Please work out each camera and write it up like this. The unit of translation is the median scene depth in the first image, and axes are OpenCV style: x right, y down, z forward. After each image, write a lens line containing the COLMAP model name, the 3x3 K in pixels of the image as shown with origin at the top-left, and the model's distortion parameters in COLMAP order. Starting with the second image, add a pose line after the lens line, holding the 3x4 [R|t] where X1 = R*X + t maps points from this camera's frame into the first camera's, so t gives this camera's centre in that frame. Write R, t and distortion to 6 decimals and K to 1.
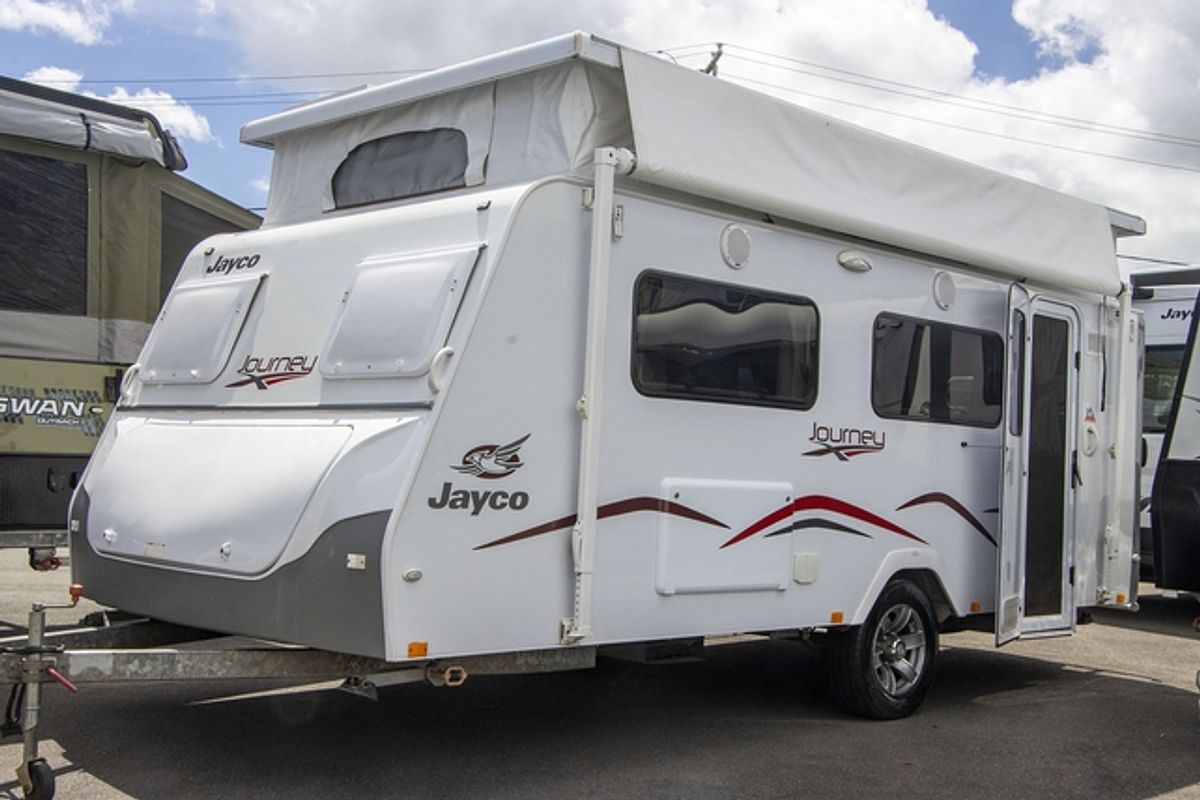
lens RADIAL K [[1428.8, 0, 600.0], [0, 1428.8, 400.0], [0, 0, 1]] dist [-0.008206, 0.081452]
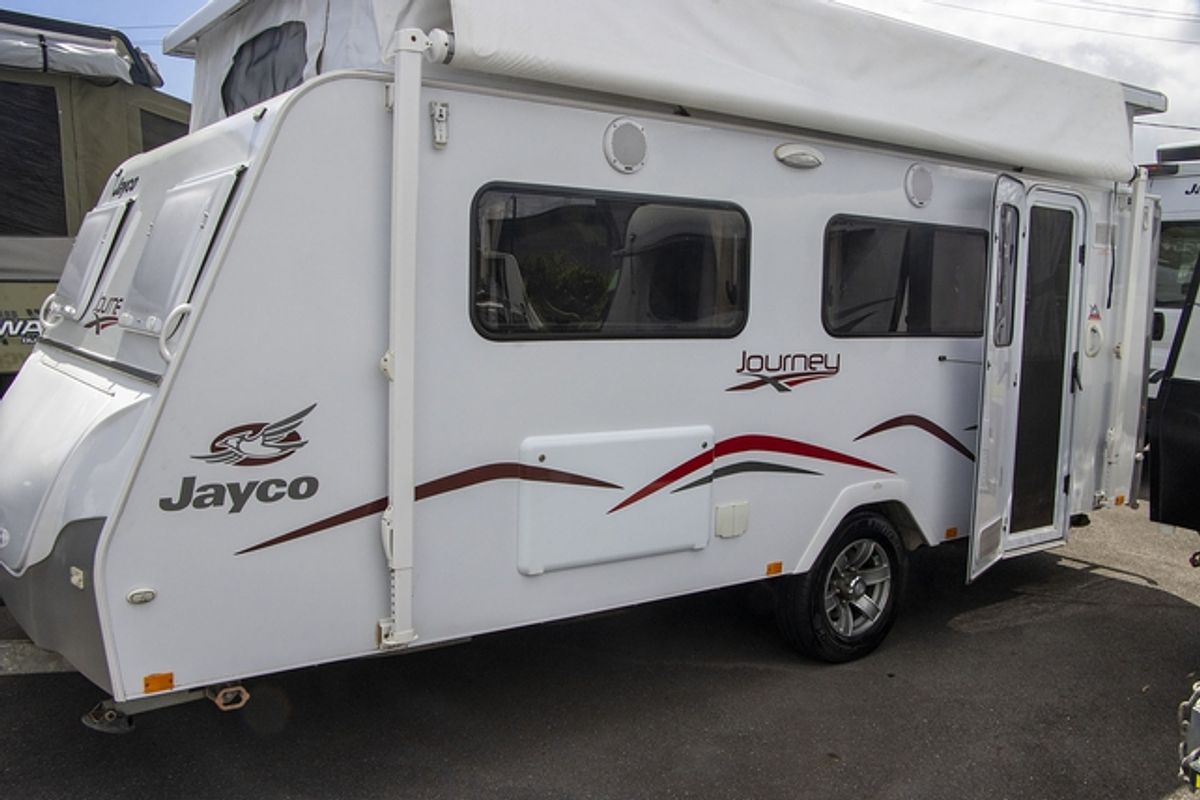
lens RADIAL K [[1070.8, 0, 600.0], [0, 1070.8, 400.0], [0, 0, 1]] dist [-0.161769, 0.182682]
pose [[0.989449, -0.002245, -0.144867, 0.151787], [0.023167, 0.989466, 0.142901, -0.046400], [0.143020, -0.144749, 0.979078, 0.350274]]
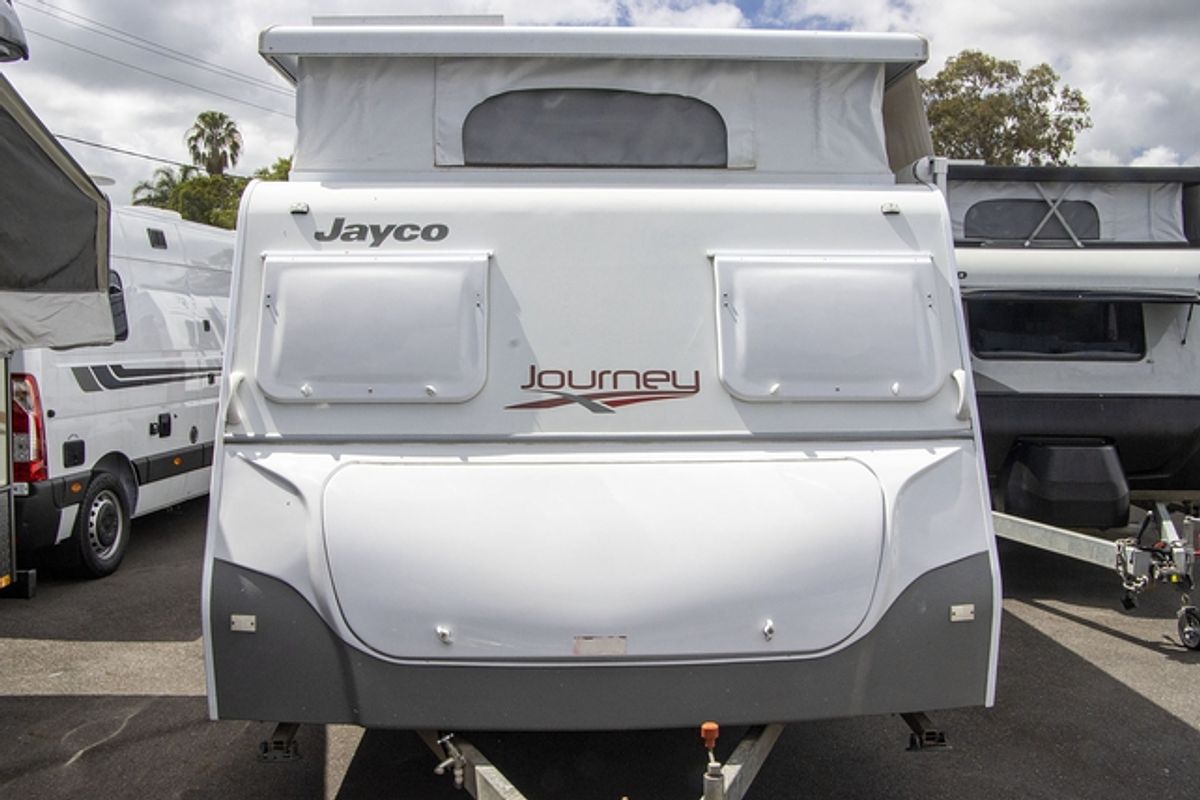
lens RADIAL K [[1147.7, 0, 600.0], [0, 1147.7, 400.0], [0, 0, 1]] dist [-0.095948, -0.000291]
pose [[0.661898, -0.080639, 0.745244, -0.625025], [-0.005290, 0.993669, 0.112219, -0.075380], [-0.749576, -0.078220, 0.657281, 0.515170]]
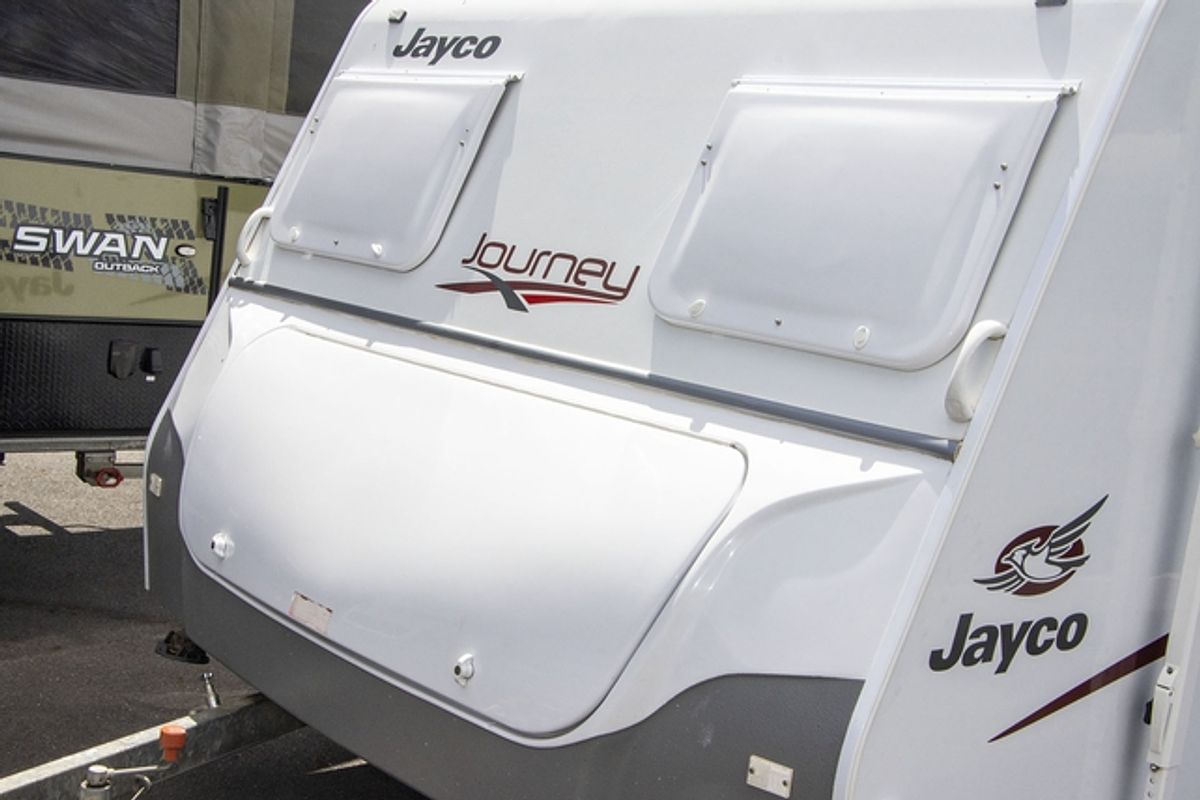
lens RADIAL K [[1562.1, 0, 600.0], [0, 1562.1, 400.0], [0, 0, 1]] dist [-0.015733, -0.015470]
pose [[0.995116, 0.087626, -0.045452, -0.155392], [-0.079241, 0.983682, 0.161526, -0.062183], [0.058864, -0.157136, 0.985821, 0.375247]]
